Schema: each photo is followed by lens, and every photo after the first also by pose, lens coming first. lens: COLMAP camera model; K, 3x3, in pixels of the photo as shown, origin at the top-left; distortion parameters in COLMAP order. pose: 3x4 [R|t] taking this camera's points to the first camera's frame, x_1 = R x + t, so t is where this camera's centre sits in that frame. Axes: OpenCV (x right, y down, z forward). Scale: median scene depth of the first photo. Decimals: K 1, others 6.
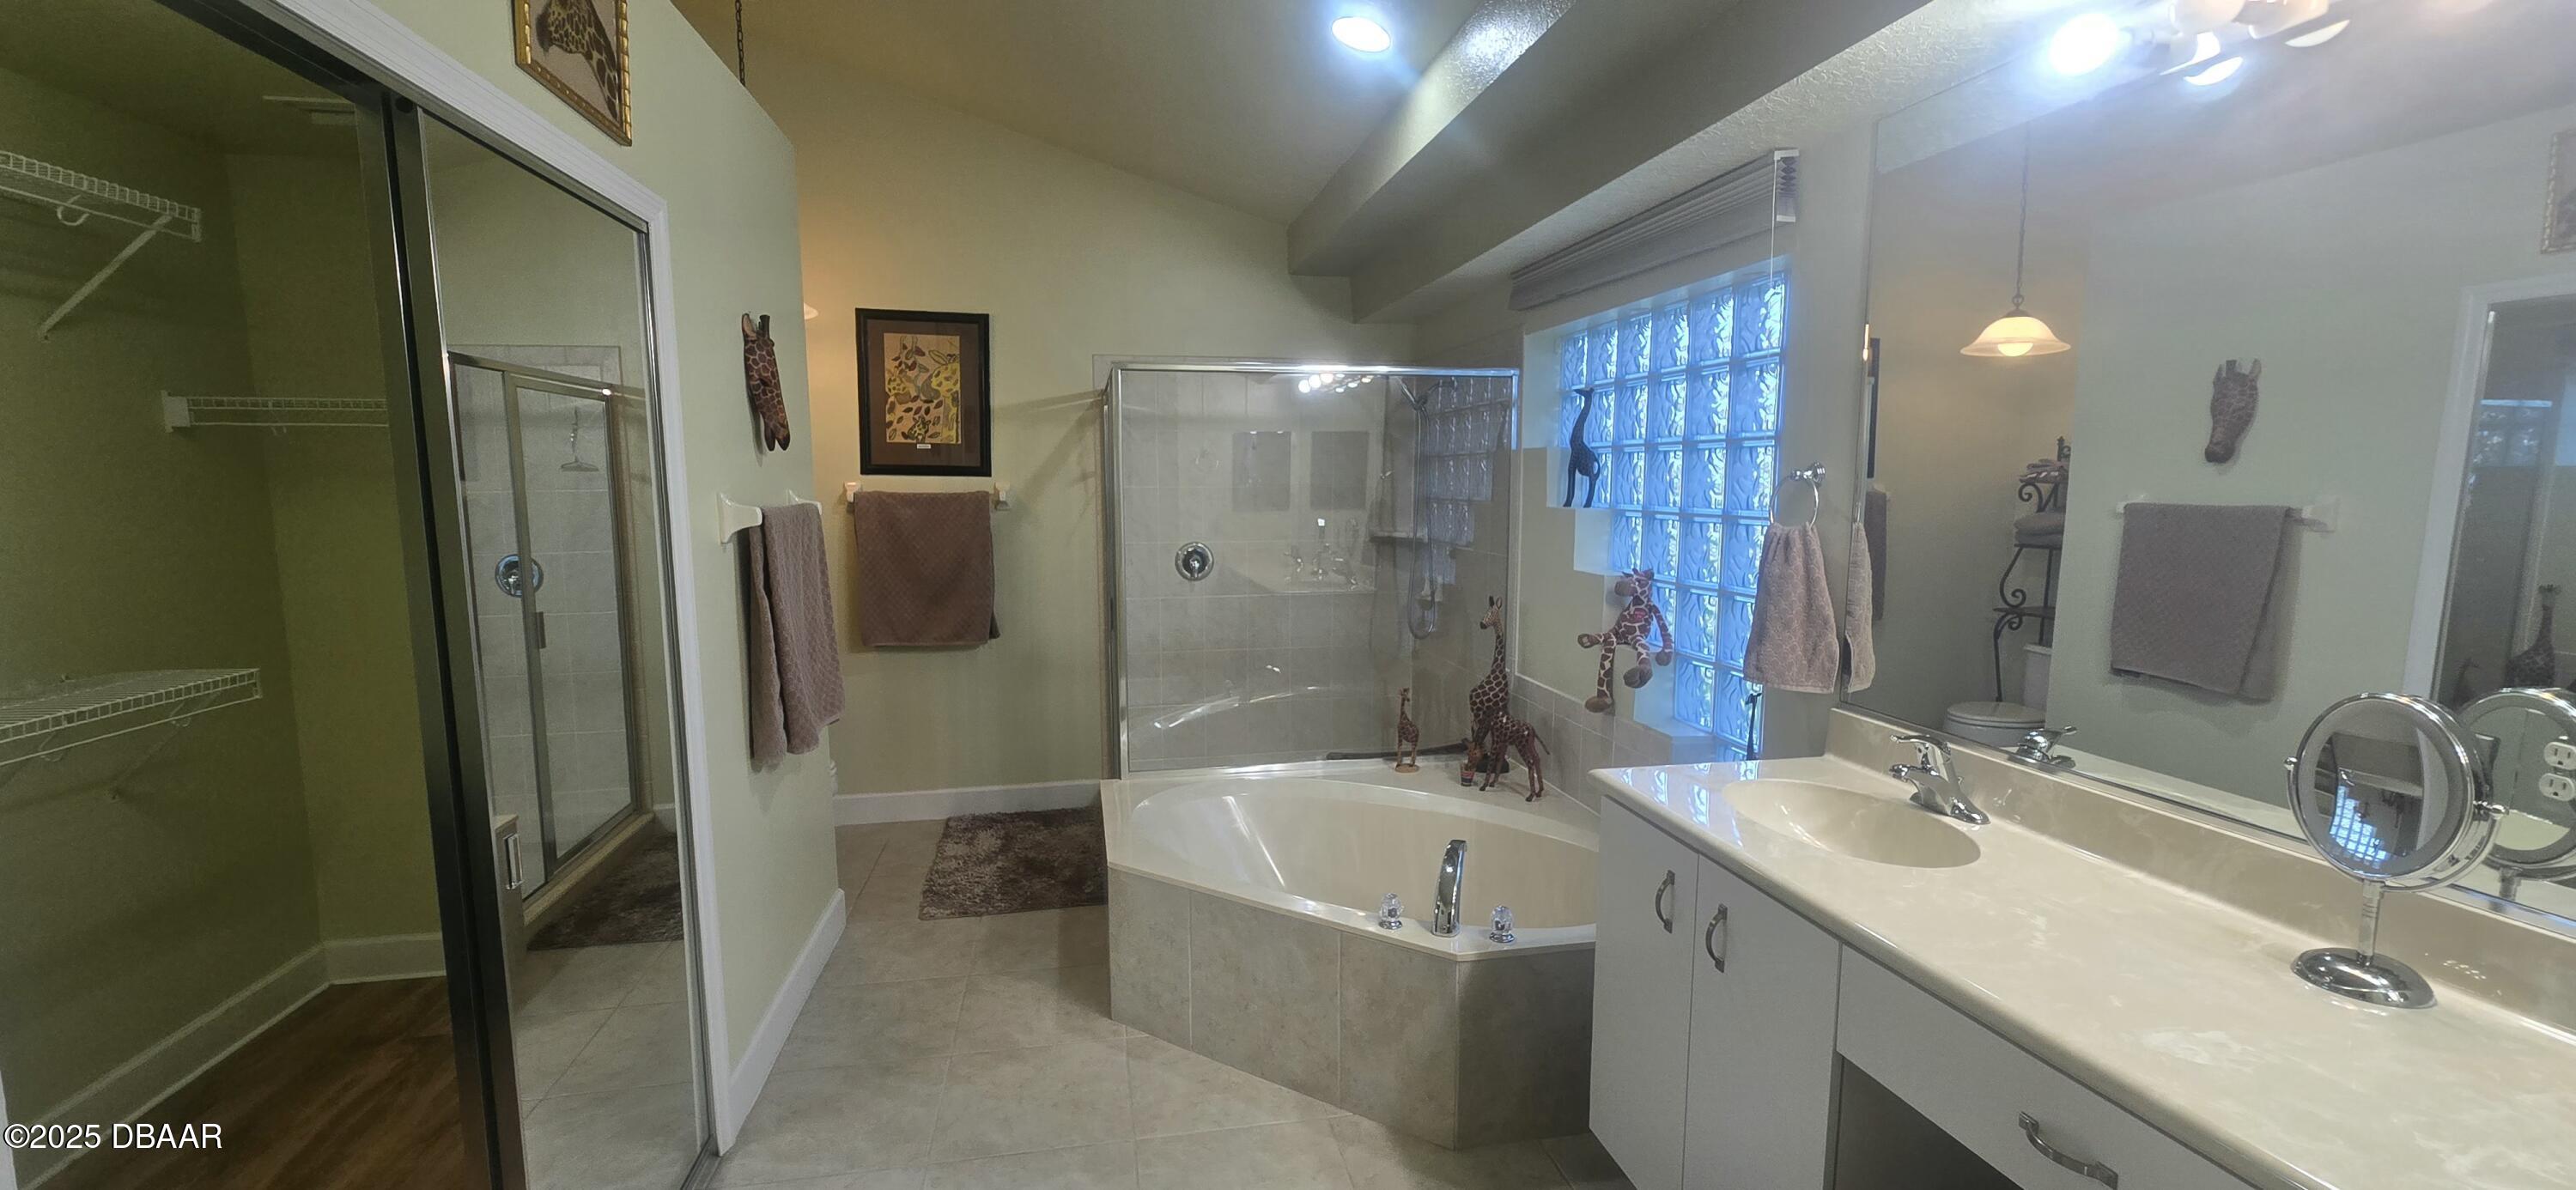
lens RADIAL K [[1053.1, 0, 1277.1], [0, 1053.1, 605.9], [0, 0, 1]] dist [-0.000144, -0.000269]
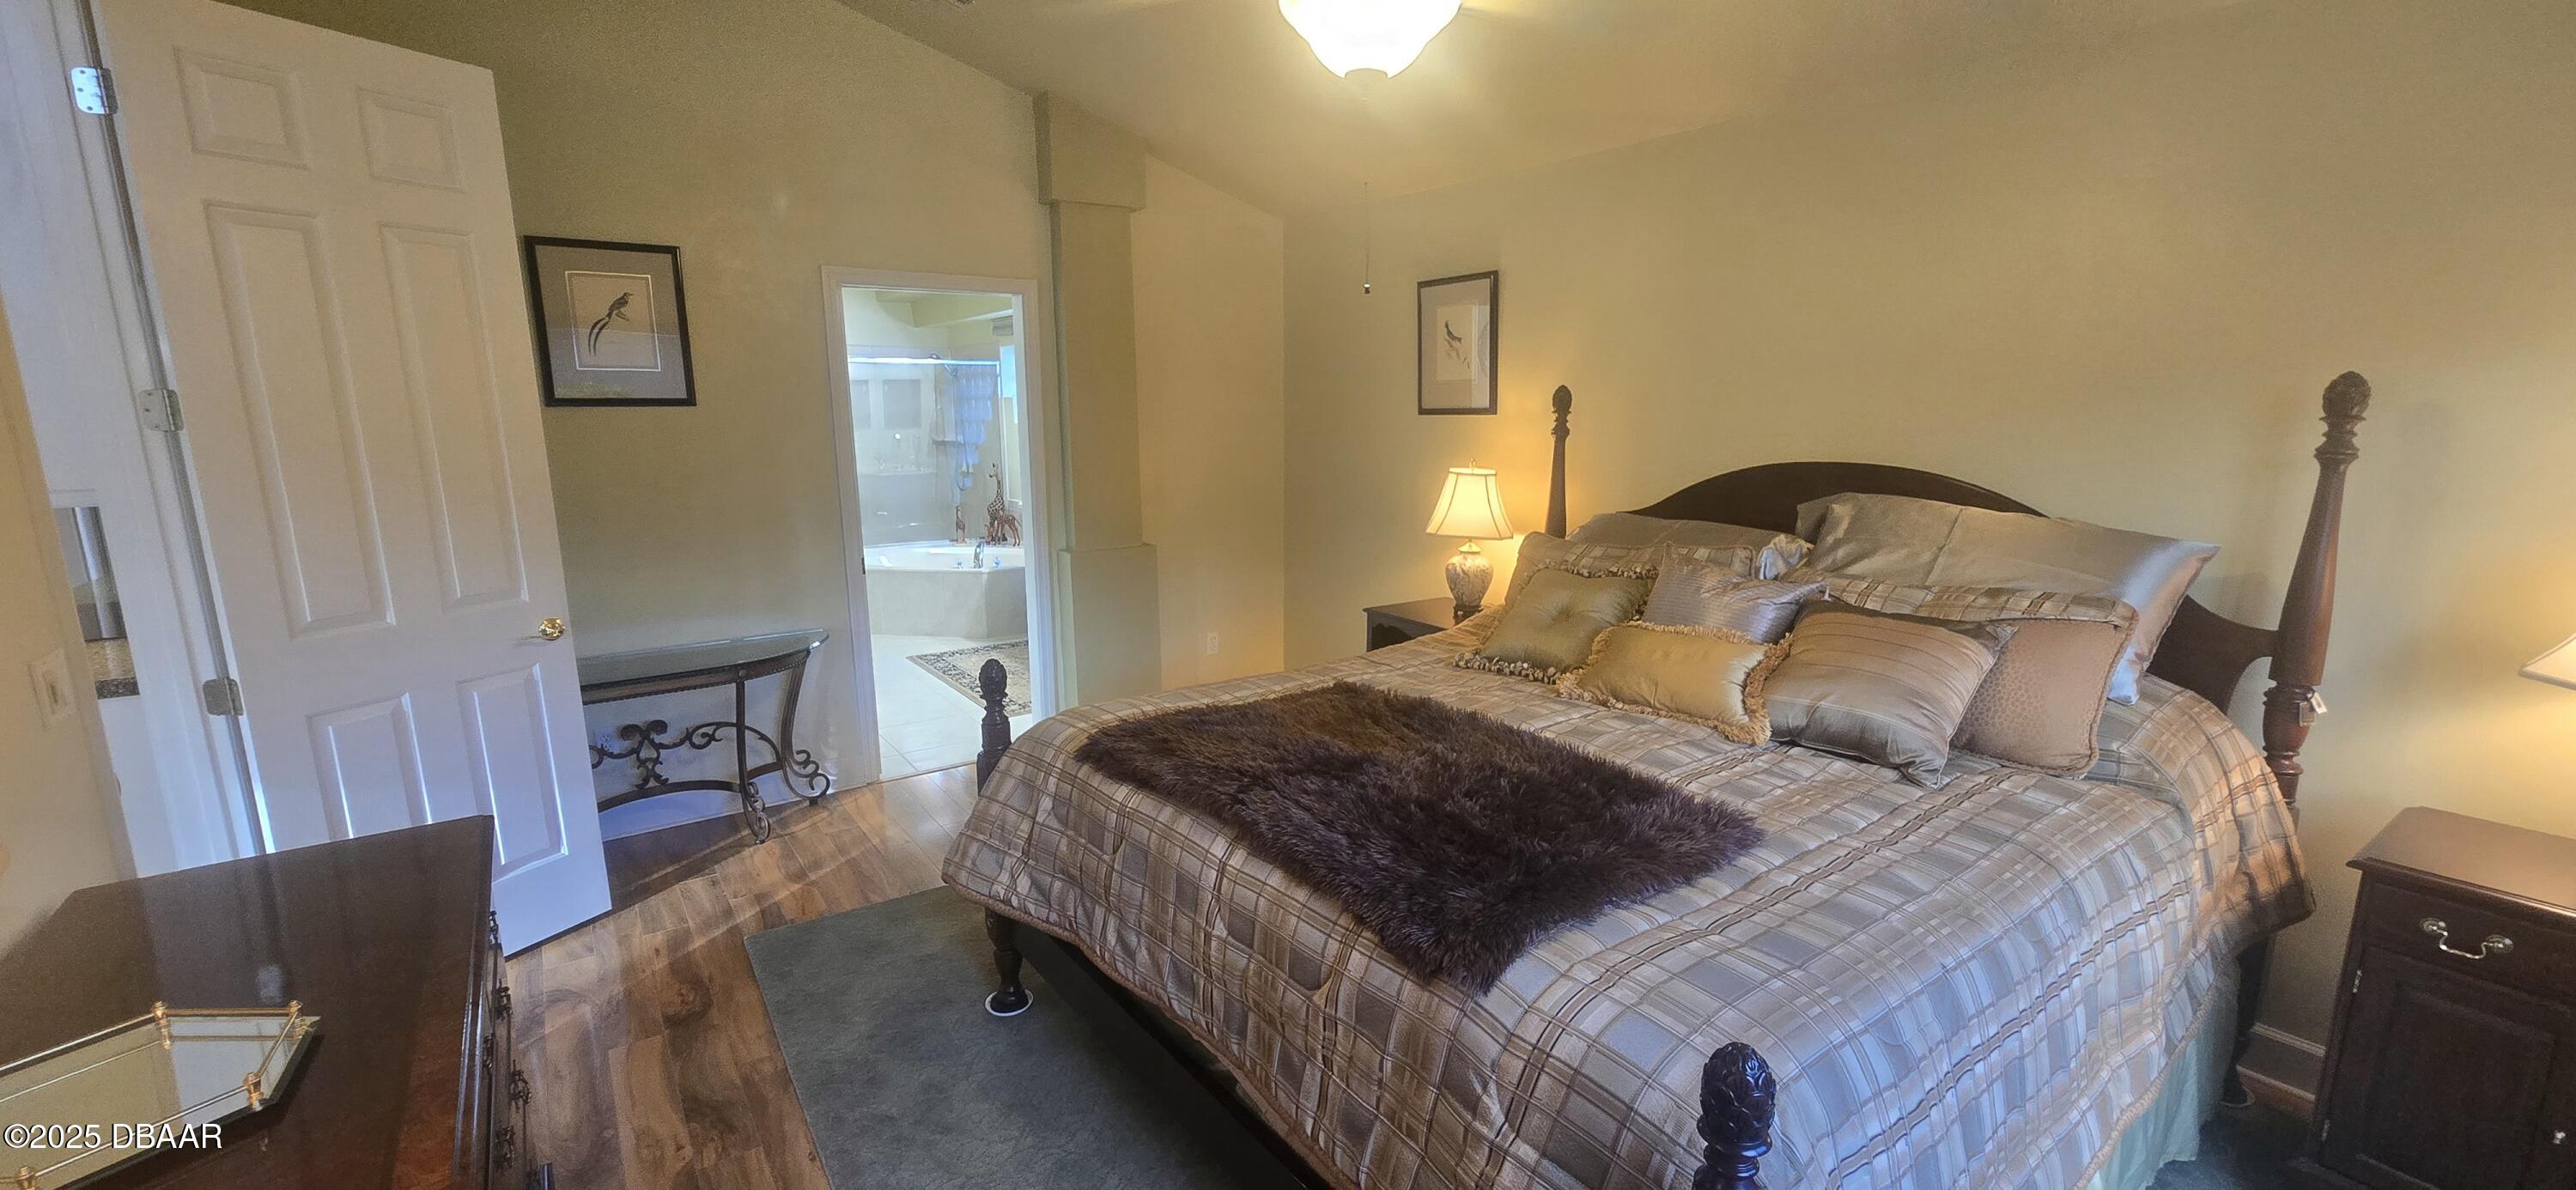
lens RADIAL K [[1053.1, 0, 1288.1], [0, 1053.1, 609.6], [0, 0, 1]] dist [-0.000144, -0.000269]
pose [[0.906863, -0.080625, 0.413642, -0.139783], [0.050306, 0.995221, 0.083693, 0.110876], [-0.418413, -0.055089, 0.906585, -1.007179]]
